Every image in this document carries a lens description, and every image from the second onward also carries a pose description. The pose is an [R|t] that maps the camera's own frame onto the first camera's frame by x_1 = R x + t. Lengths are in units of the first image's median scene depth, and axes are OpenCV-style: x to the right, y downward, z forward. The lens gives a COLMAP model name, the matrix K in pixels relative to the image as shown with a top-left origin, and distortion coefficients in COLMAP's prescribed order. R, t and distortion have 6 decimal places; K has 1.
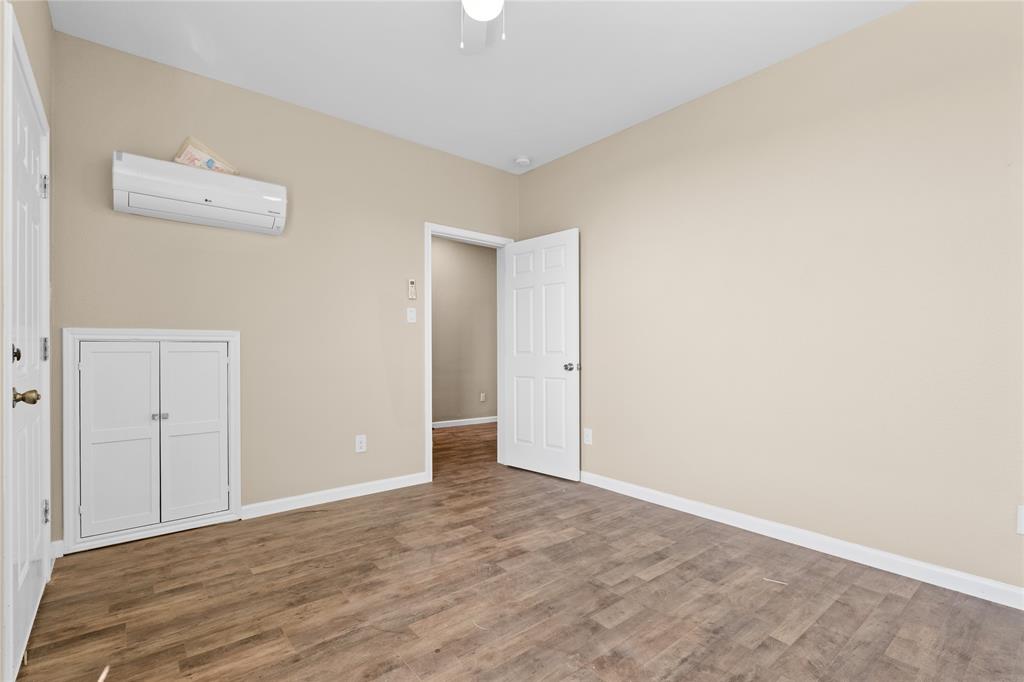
lens RADIAL K [[484.2, 0, 509.3], [0, 484.2, 347.2], [0, 0, 1]] dist [-0.008553, 0.000891]
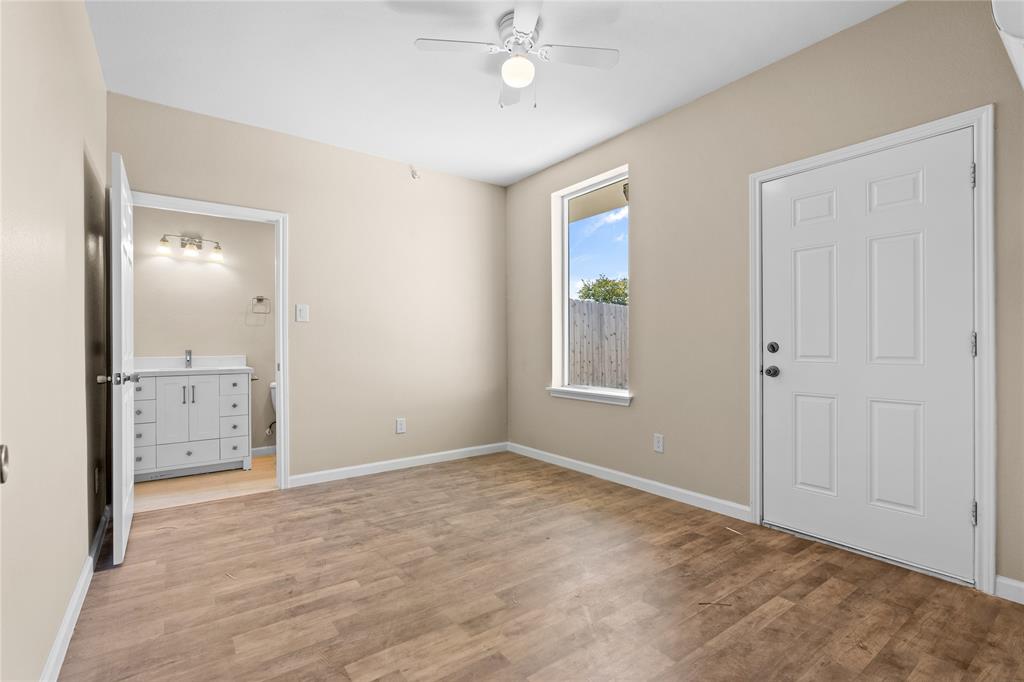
lens RADIAL K [[484.2, 0, 509.3], [0, 484.2, 347.2], [0, 0, 1]] dist [-0.008553, 0.000891]
pose [[-0.998411, 0.002429, 0.056294, -0.090223], [0.002347, 0.999996, -0.001517, 0.008660], [-0.056298, -0.001382, -0.998413, 2.046230]]
